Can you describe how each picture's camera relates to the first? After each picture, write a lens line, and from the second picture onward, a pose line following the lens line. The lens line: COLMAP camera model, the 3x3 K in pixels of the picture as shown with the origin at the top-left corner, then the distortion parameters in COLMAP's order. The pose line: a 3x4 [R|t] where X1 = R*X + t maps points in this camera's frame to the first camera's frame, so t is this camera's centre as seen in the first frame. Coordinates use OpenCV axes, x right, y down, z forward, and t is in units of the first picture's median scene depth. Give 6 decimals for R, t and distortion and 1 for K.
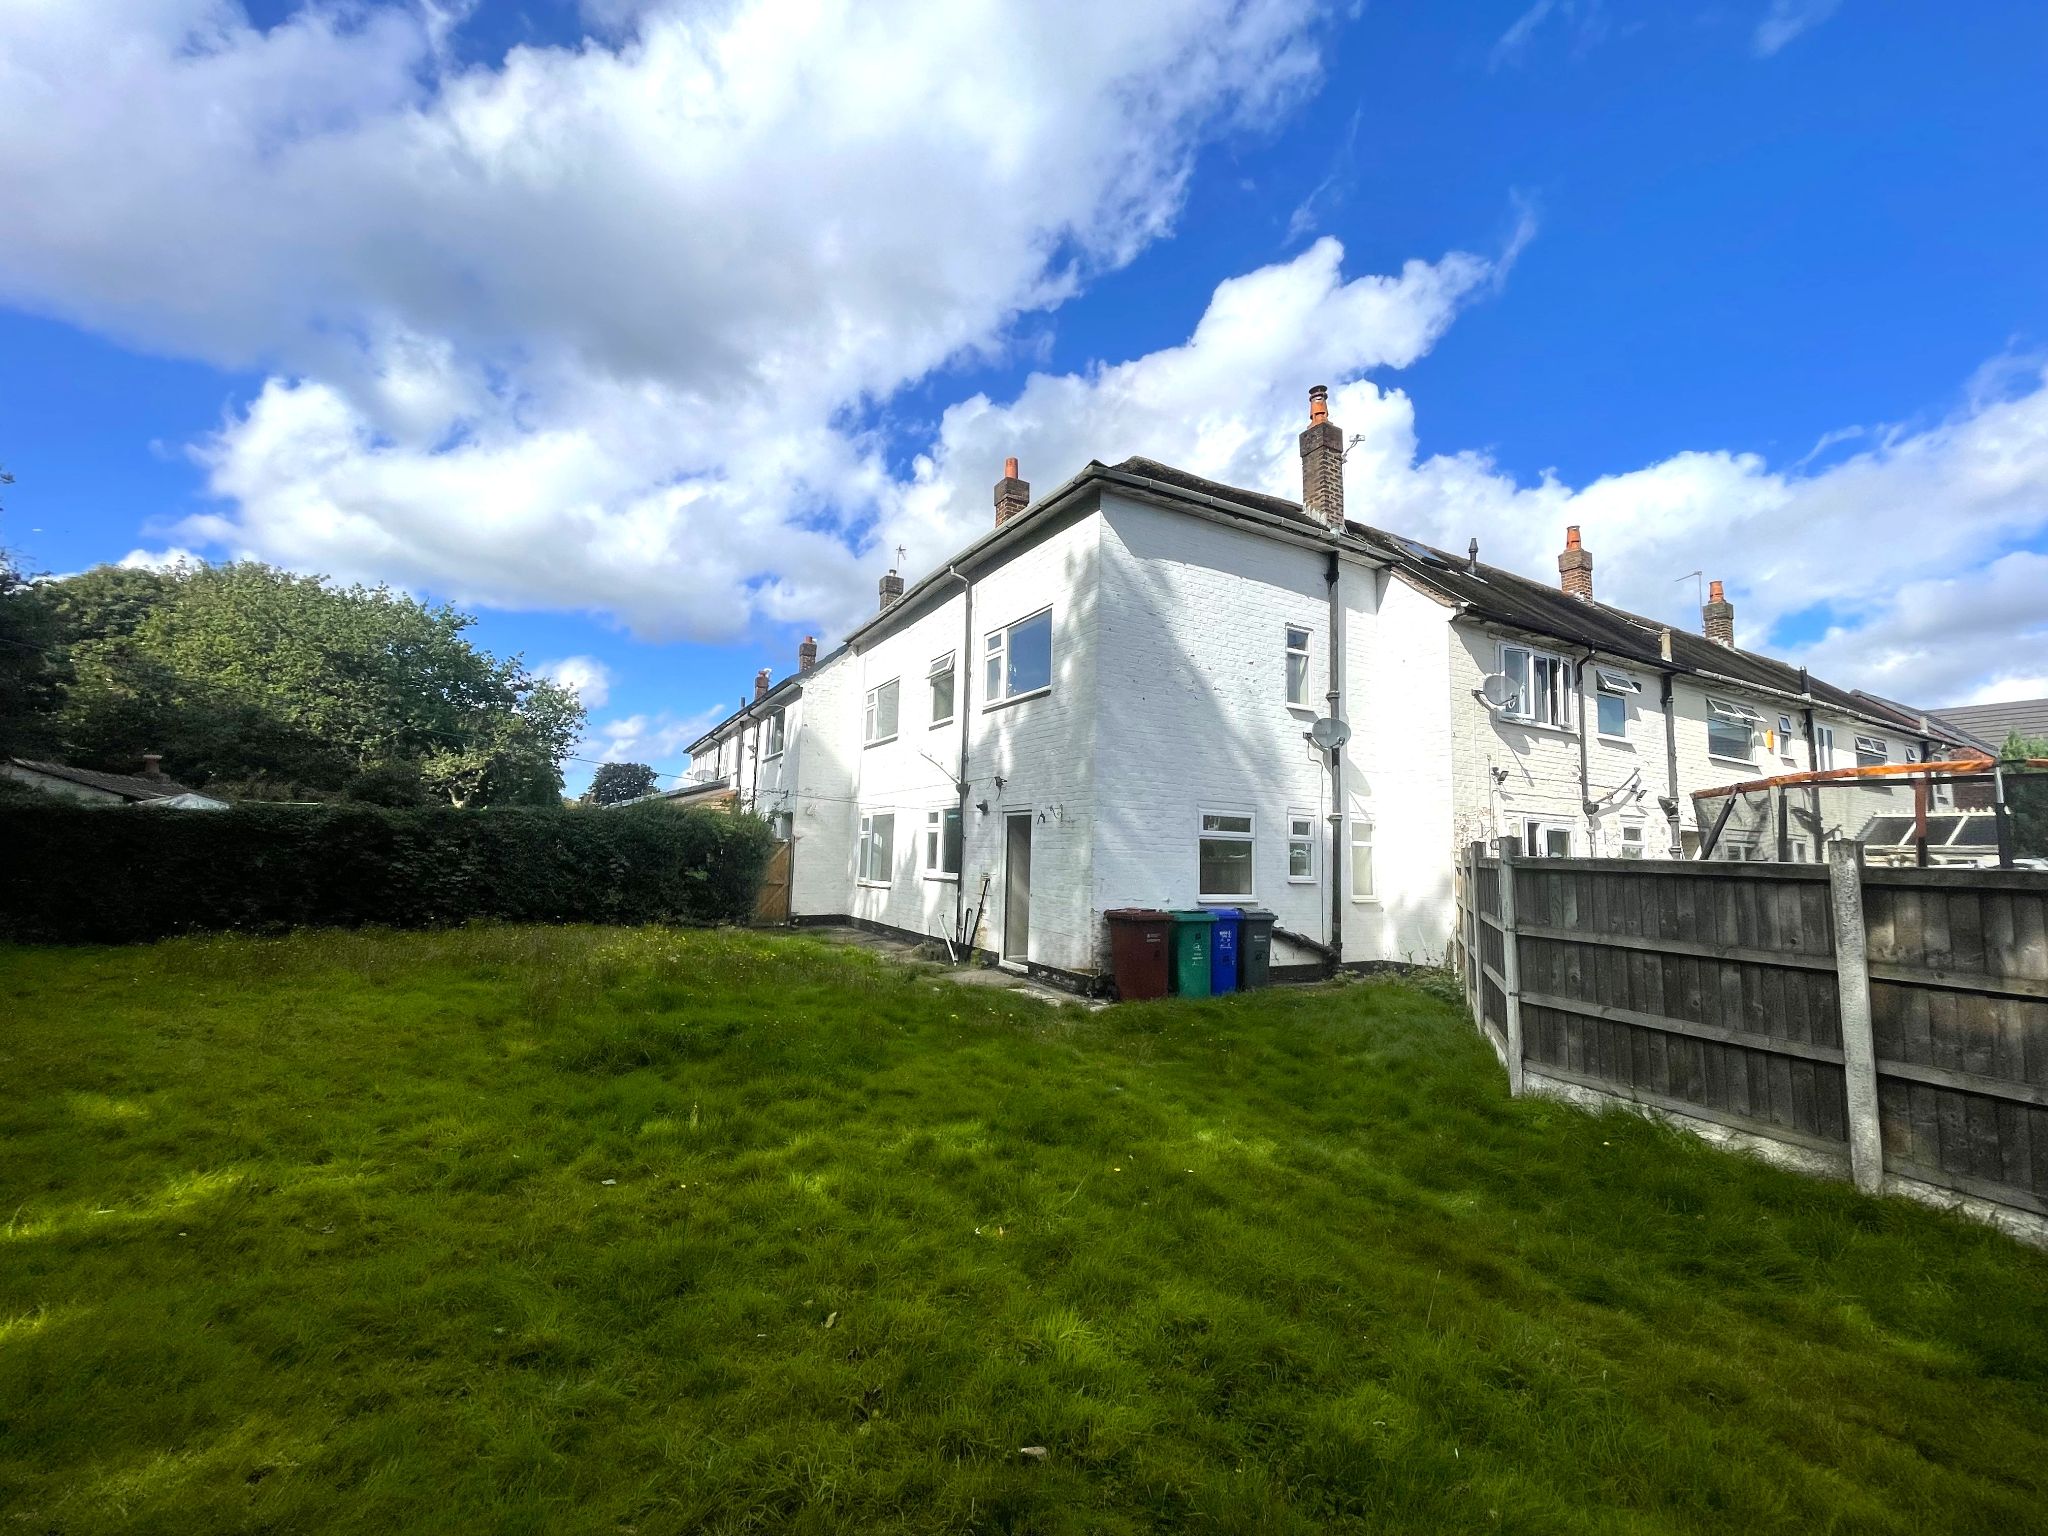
lens RADIAL K [[832.0, 0, 1014.0], [0, 832.0, 752.7], [0, 0, 1]] dist [0.001228, -0.000913]
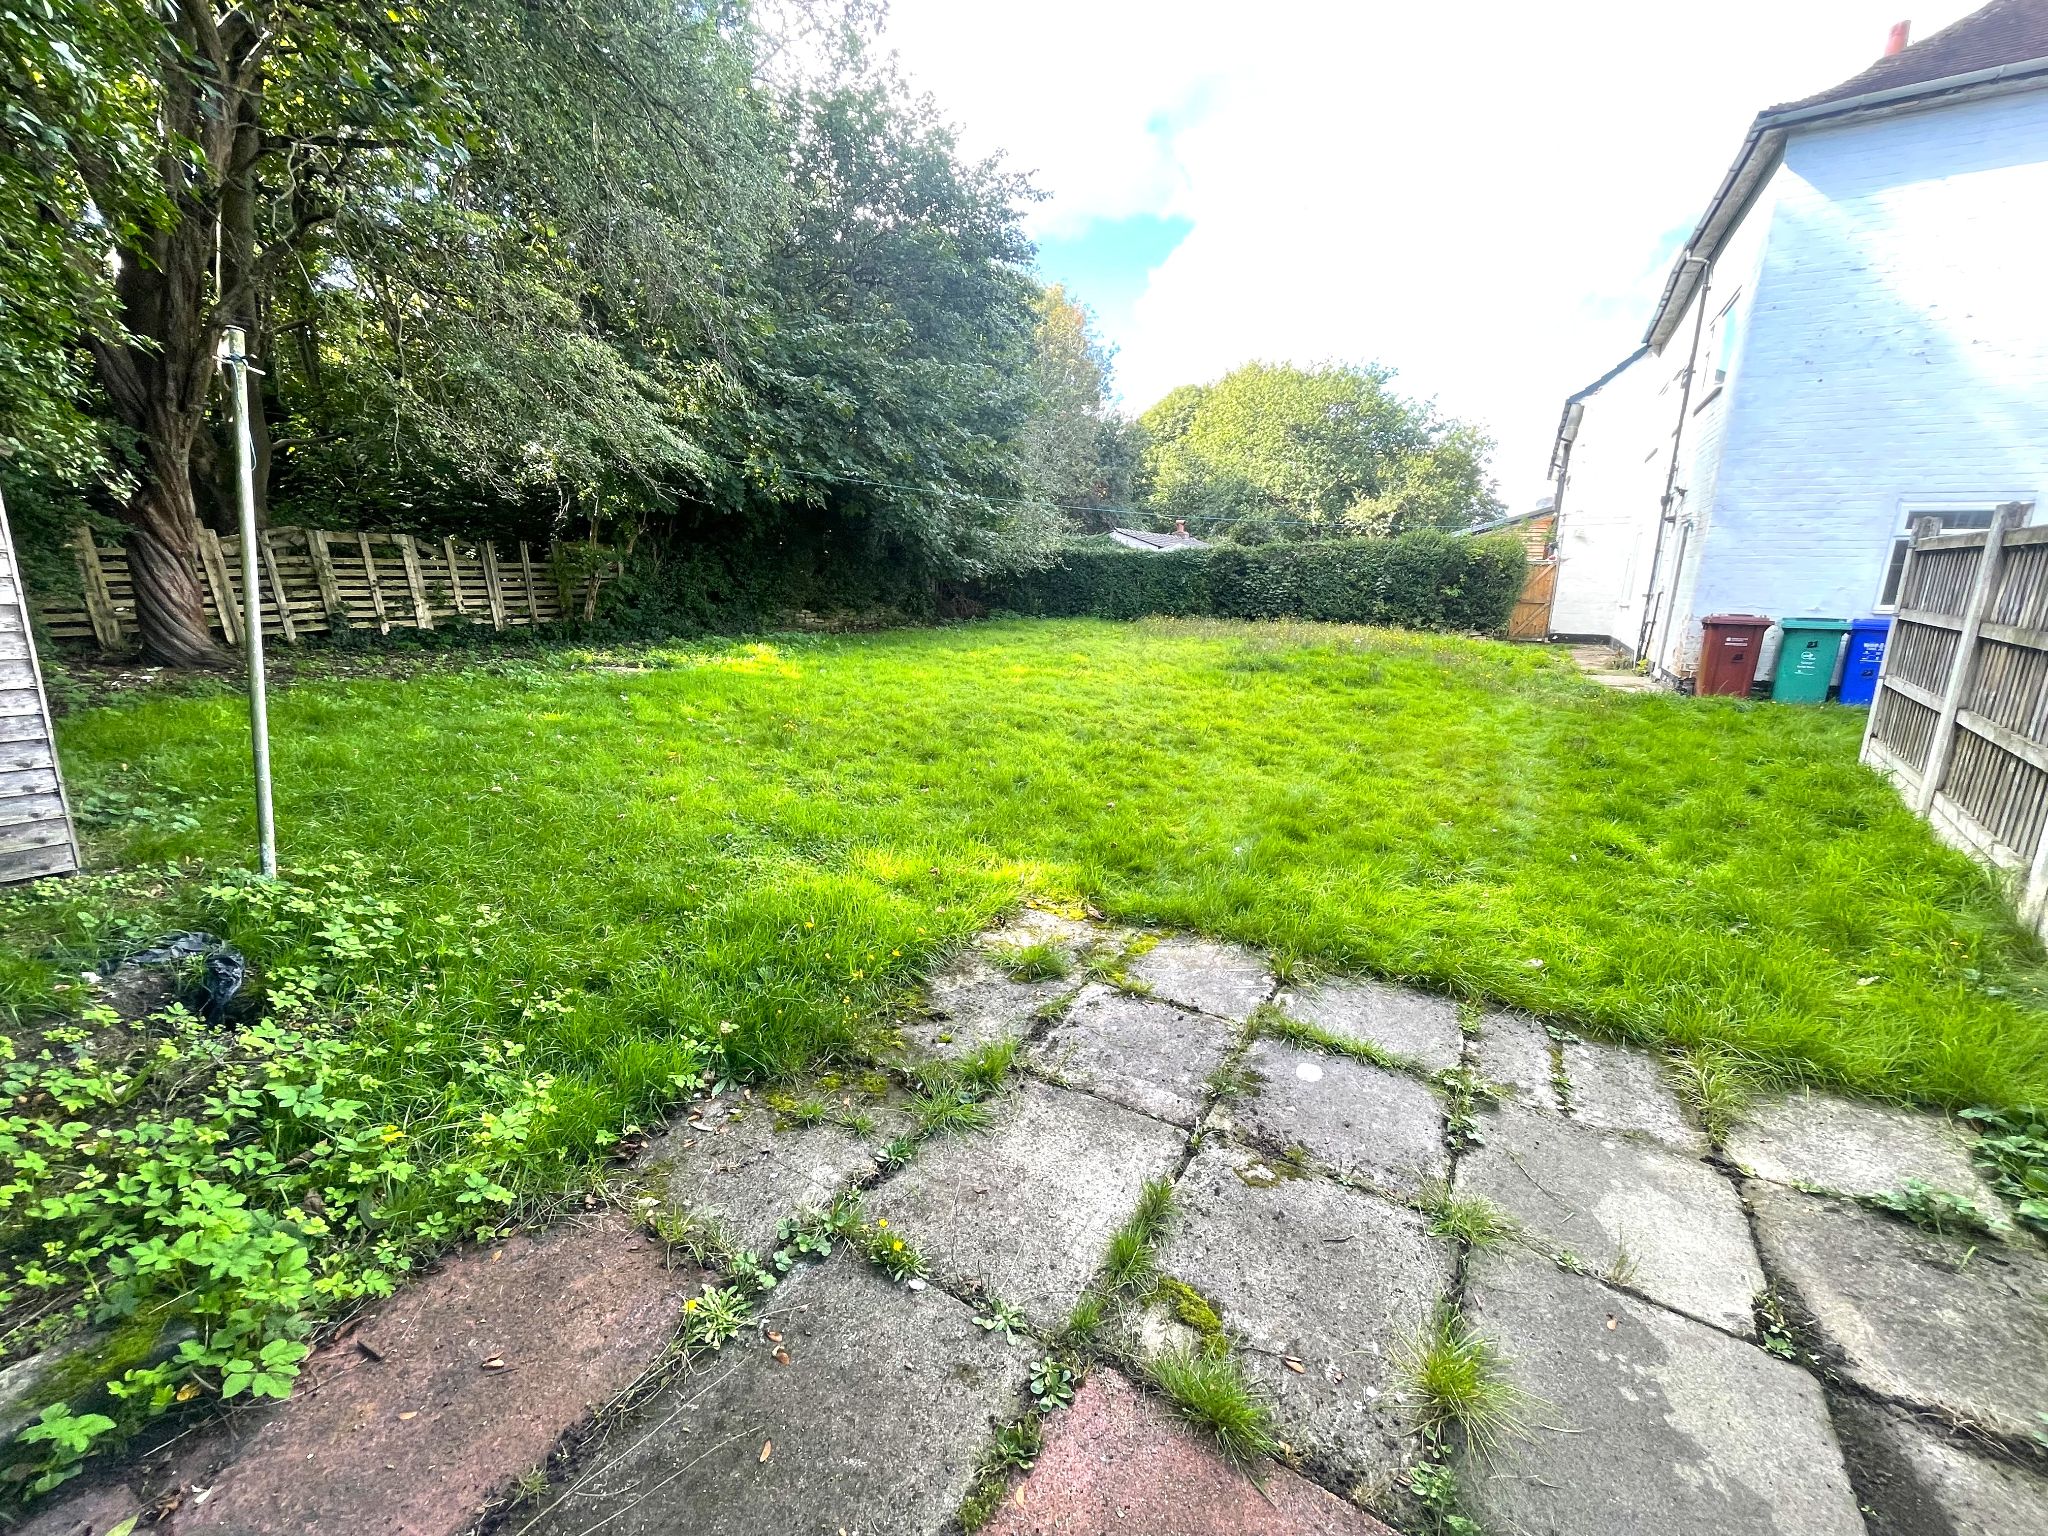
lens RADIAL K [[832.0, 0, 1024.5], [0, 832.0, 760.4], [0, 0, 1]] dist [0.001228, -0.000913]
pose [[0.506922, 0.173990, -0.844250, 0.321591], [0.100678, 0.960763, 0.258453, 0.005096], [0.856092, -0.216013, 0.469515, -0.138428]]
